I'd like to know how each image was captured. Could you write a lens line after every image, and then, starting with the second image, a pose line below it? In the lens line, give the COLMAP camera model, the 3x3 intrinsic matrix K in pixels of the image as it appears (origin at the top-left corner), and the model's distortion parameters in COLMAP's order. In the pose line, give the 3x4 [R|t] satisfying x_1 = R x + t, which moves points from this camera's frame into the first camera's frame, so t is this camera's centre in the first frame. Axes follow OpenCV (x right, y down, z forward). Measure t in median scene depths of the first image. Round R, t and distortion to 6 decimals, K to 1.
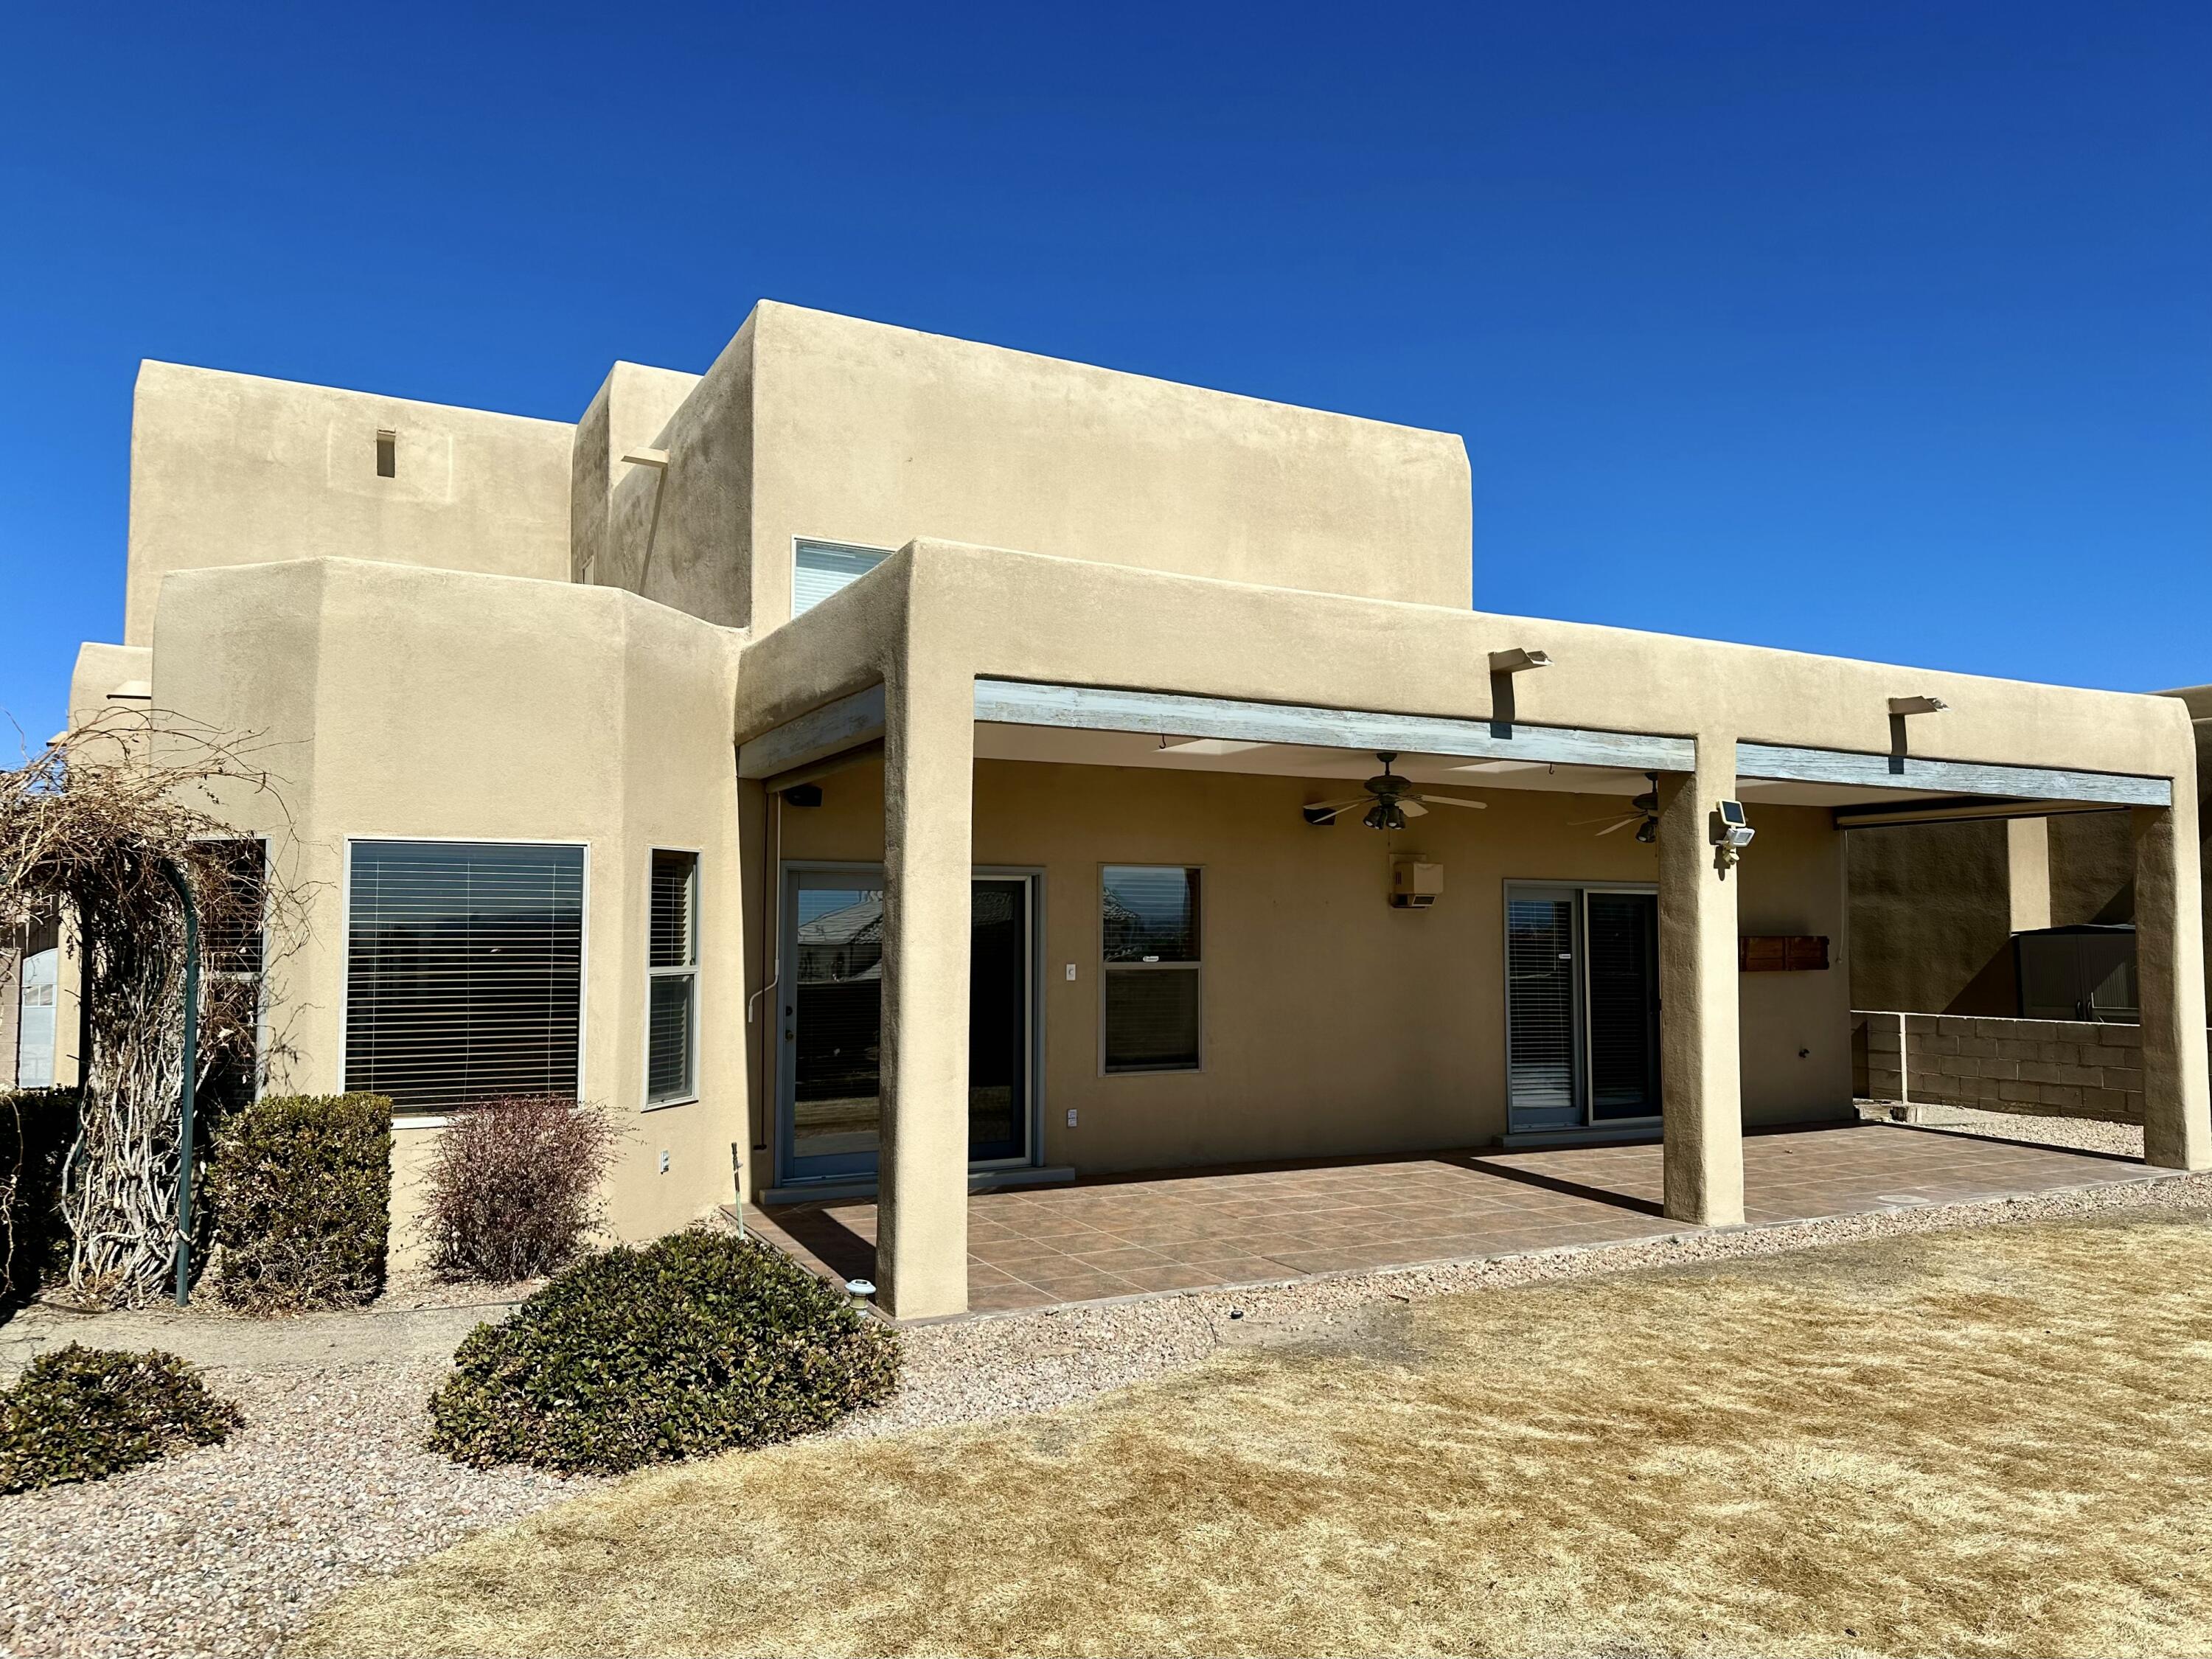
lens RADIAL K [[1532.1, 0, 1106.0], [0, 1532.1, 829.5], [0, 0, 1]] dist [0.112985, -0.153788]
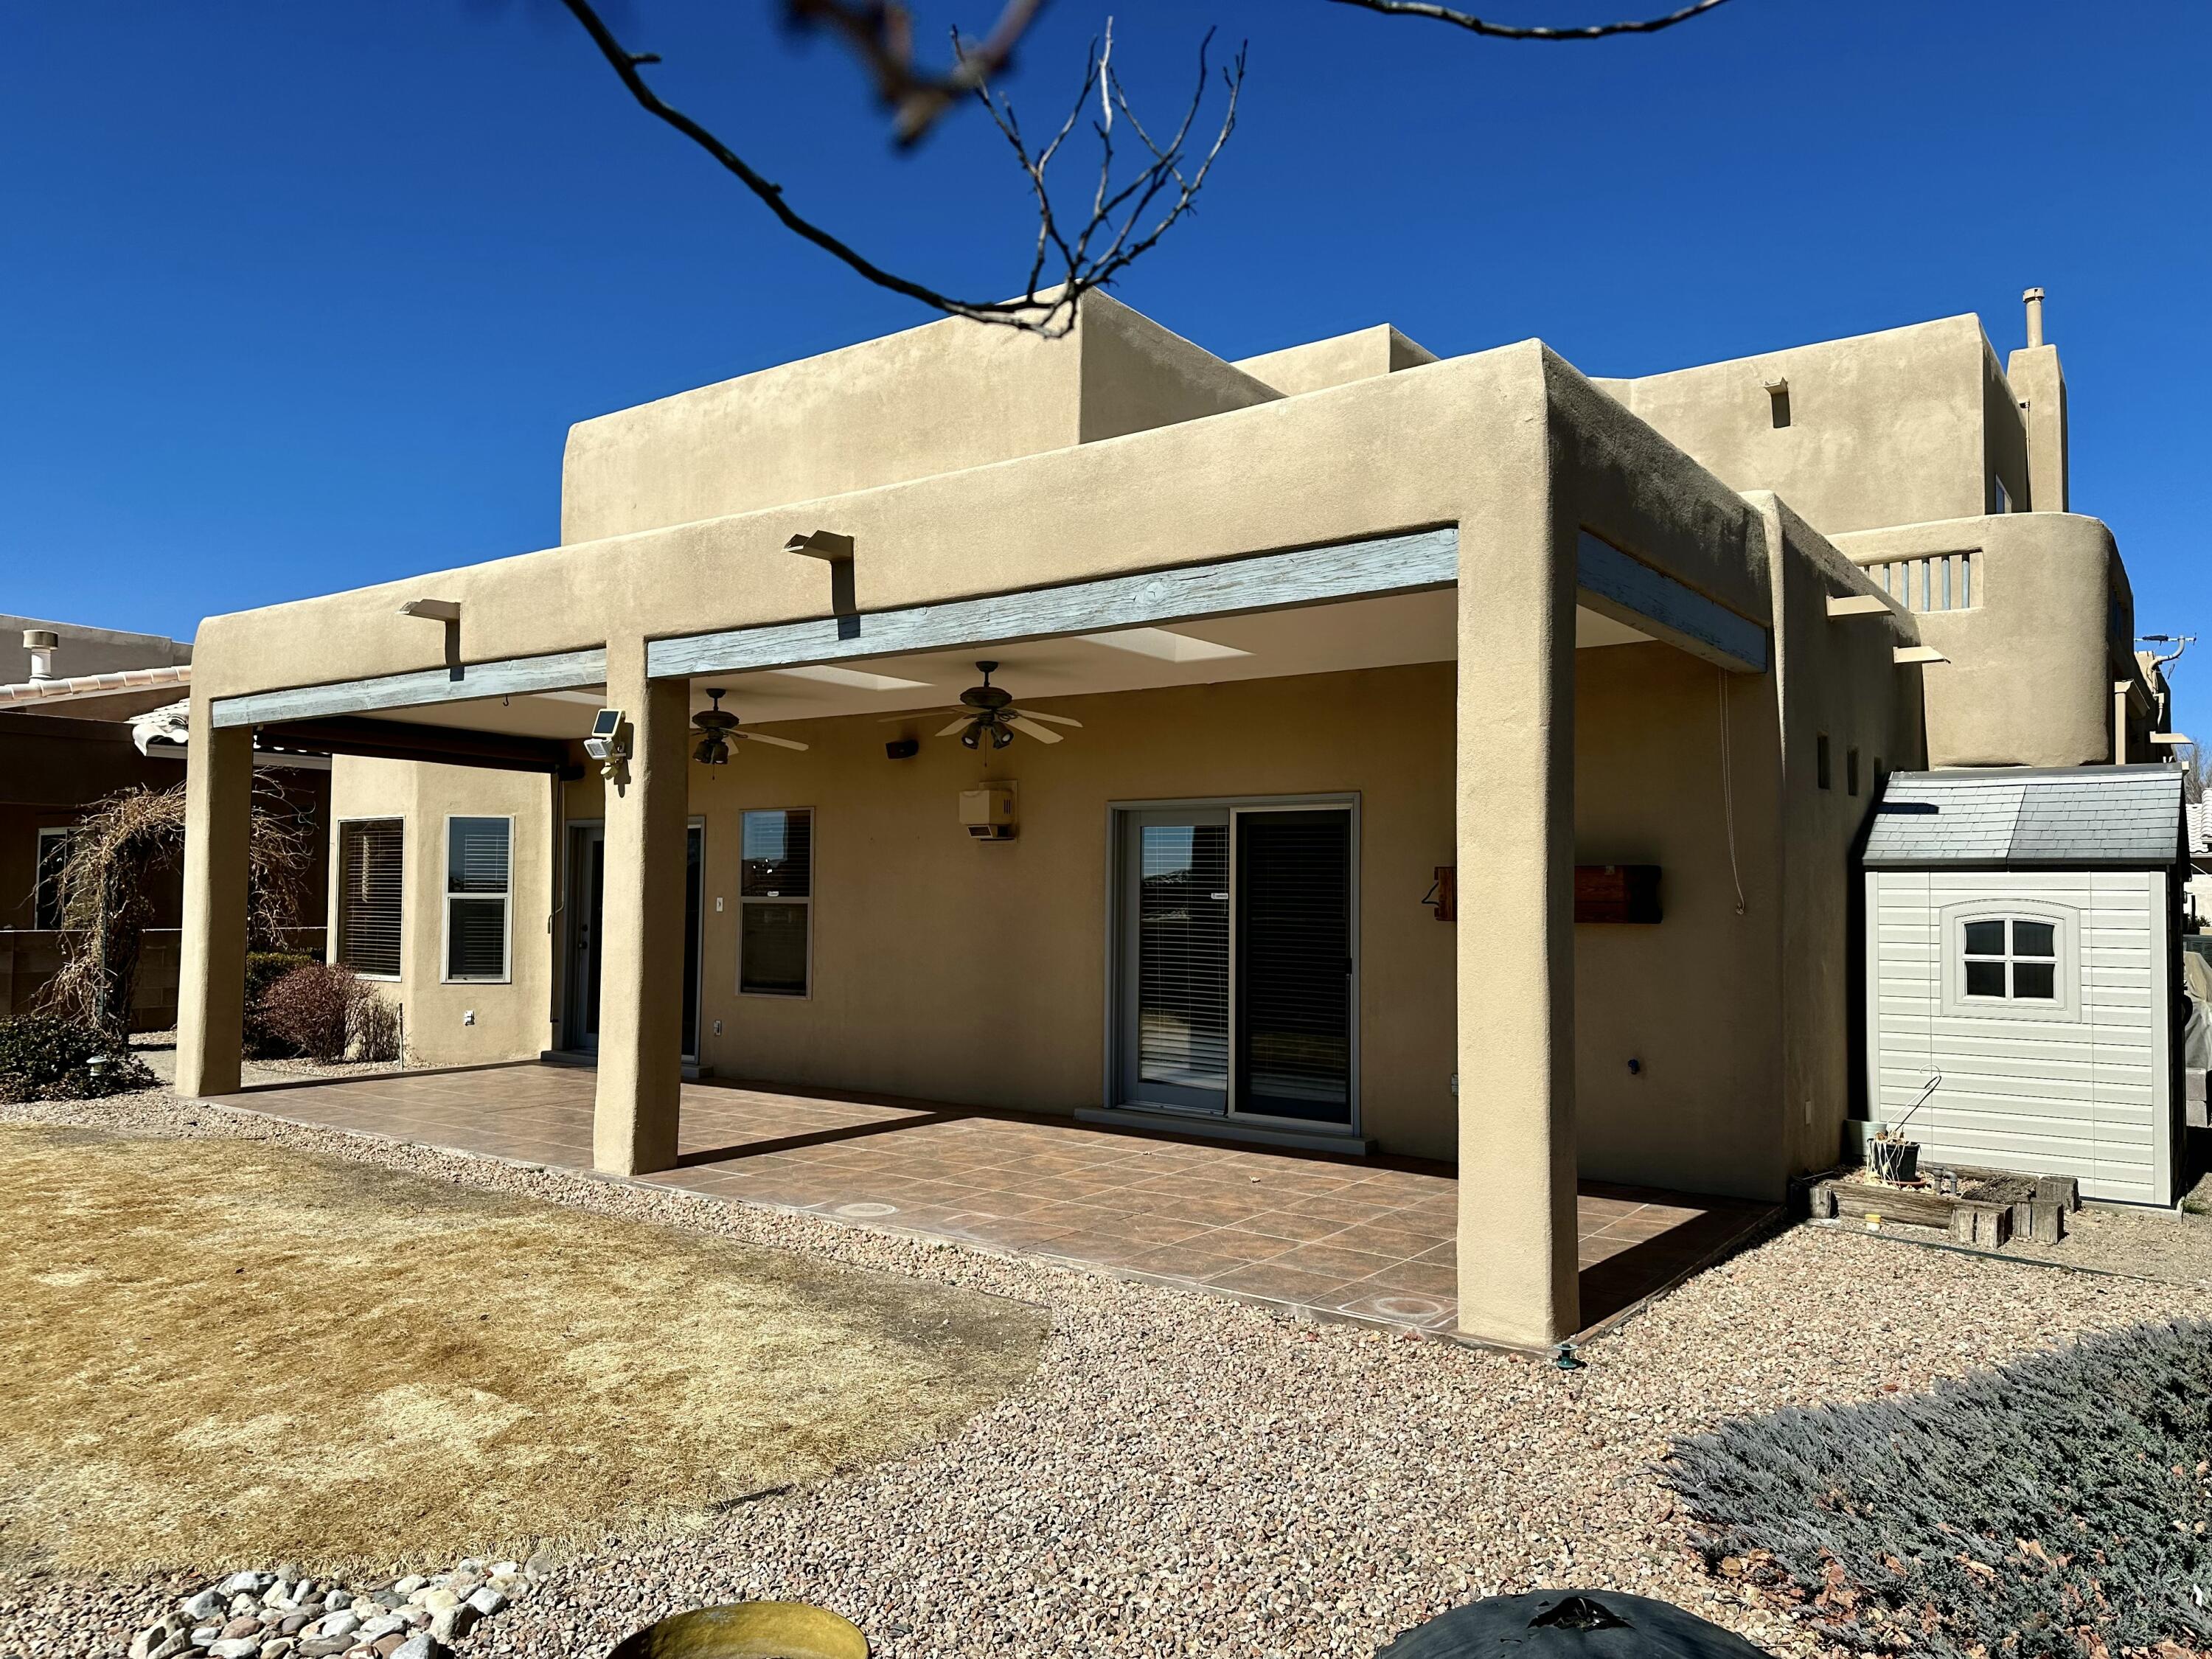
lens RADIAL K [[1532.1, 0, 1106.0], [0, 1532.1, 829.5], [0, 0, 1]] dist [0.112985, -0.153788]
pose [[0.438887, -0.038954, -0.897698, 1.142725], [0.052229, 0.998477, -0.017793, 0.070682], [0.897023, -0.039076, 0.440253, 0.733275]]
